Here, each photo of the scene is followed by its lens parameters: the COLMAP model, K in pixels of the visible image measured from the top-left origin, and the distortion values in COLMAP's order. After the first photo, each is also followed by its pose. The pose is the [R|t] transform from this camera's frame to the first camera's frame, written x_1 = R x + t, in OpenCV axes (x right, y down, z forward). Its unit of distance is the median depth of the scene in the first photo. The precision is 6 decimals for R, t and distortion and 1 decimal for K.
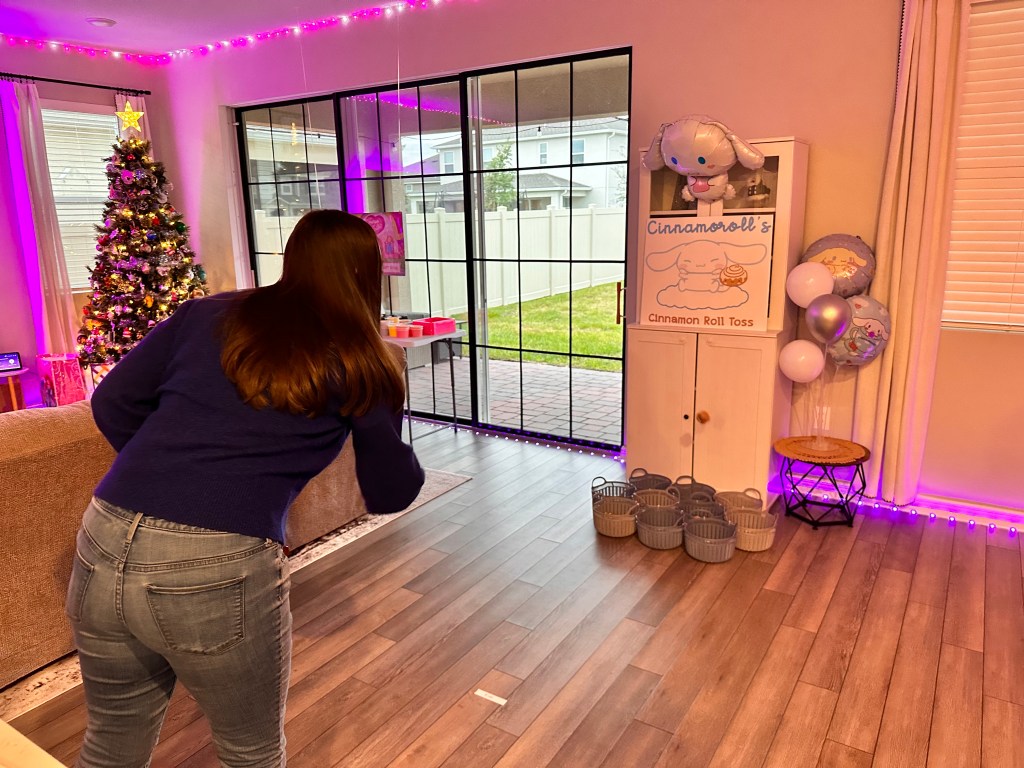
lens RADIAL K [[715.5, 0, 513.0], [0, 715.5, 373.8], [0, 0, 1]] dist [0.051182, -0.066310]
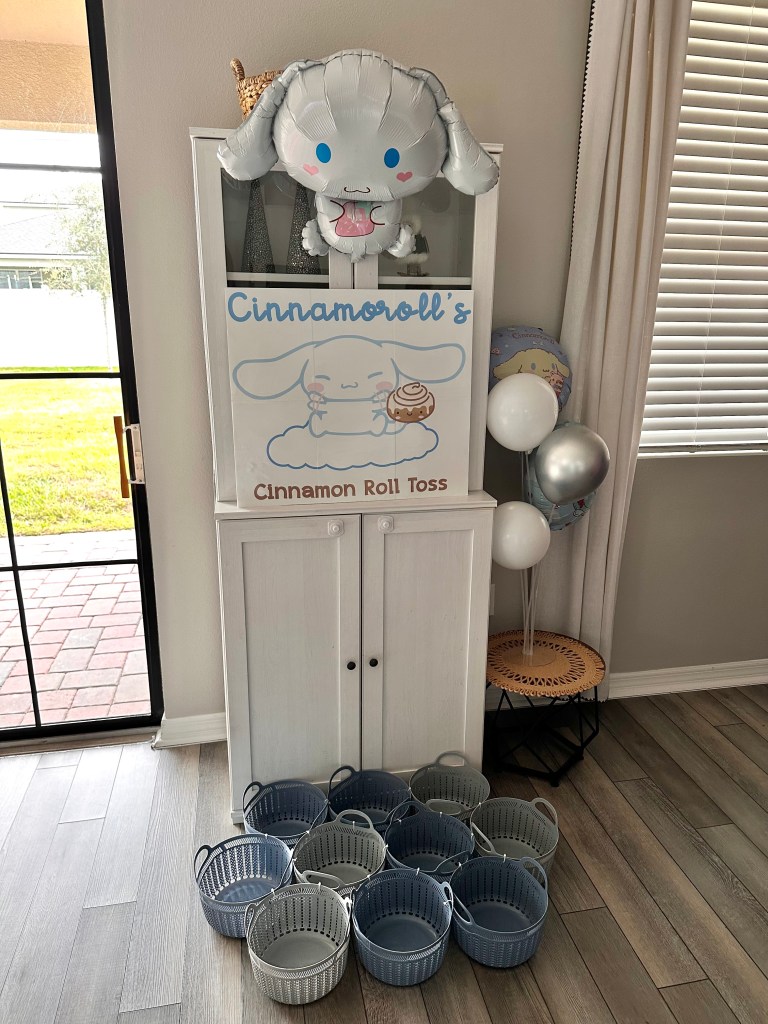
lens RADIAL K [[715.5, 0, 381.5], [0, 715.5, 522.4], [0, 0, 1]] dist [0.051182, -0.066310]
pose [[0.706968, -0.170624, 0.686356, -0.098087], [0.118838, 0.985323, 0.122538, -0.114745], [-0.697190, -0.005066, 0.716868, 0.615645]]
